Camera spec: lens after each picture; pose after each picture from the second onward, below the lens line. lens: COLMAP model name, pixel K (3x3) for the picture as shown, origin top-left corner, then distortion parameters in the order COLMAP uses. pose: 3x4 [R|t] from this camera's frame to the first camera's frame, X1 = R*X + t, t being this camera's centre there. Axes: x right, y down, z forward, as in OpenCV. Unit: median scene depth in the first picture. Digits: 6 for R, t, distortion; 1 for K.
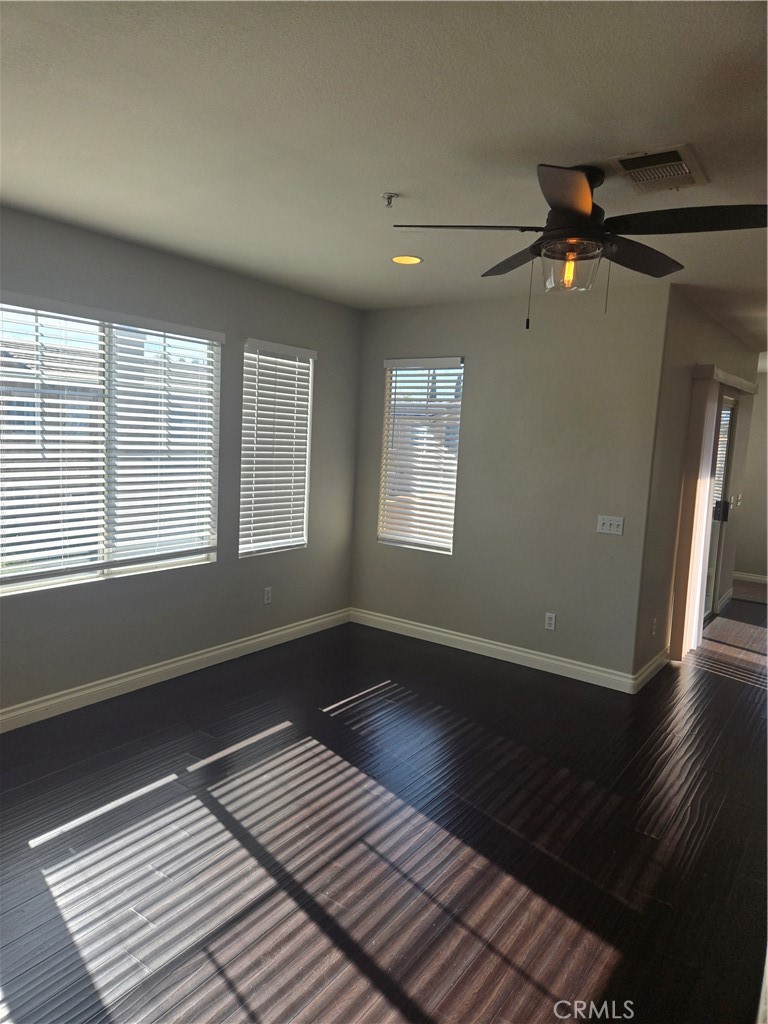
lens RADIAL K [[671.4, 0, 384.0], [0, 671.4, 512.0], [0, 0, 1]] dist [0.003174, -0.028318]
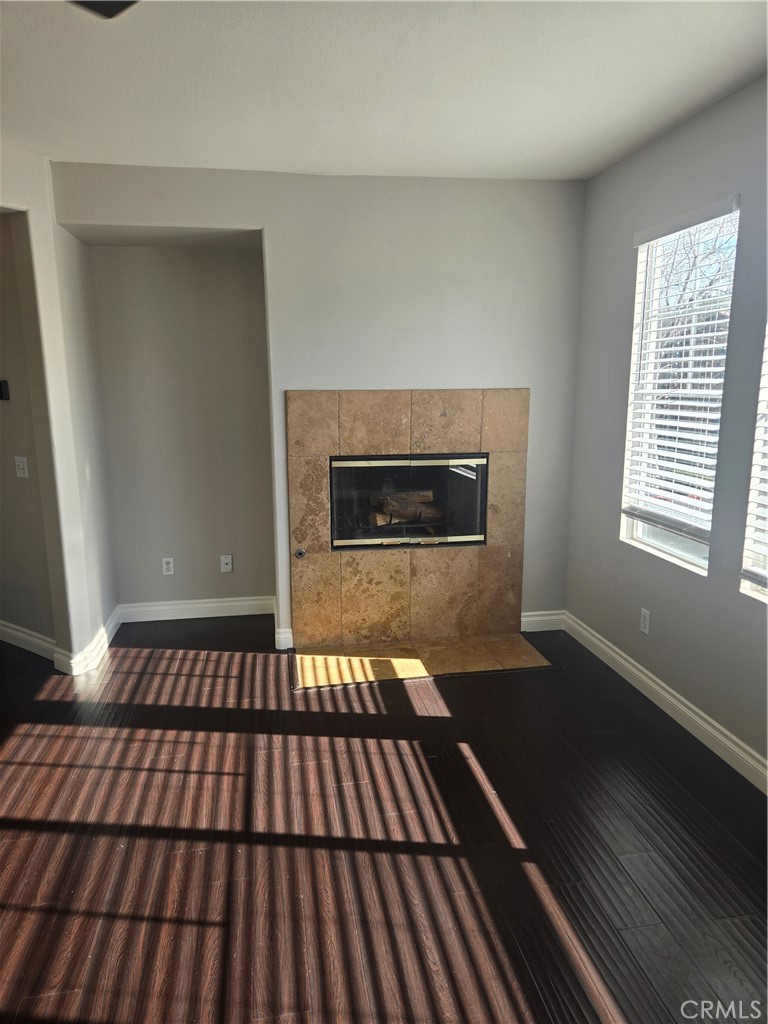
lens RADIAL K [[671.4, 0, 384.0], [0, 671.4, 512.0], [0, 0, 1]] dist [0.003174, -0.028318]
pose [[-0.704435, 0.089375, -0.704119, 0.351924], [-0.116797, 0.963919, 0.239202, -0.145421], [0.700093, 0.250742, -0.668579, 1.685256]]
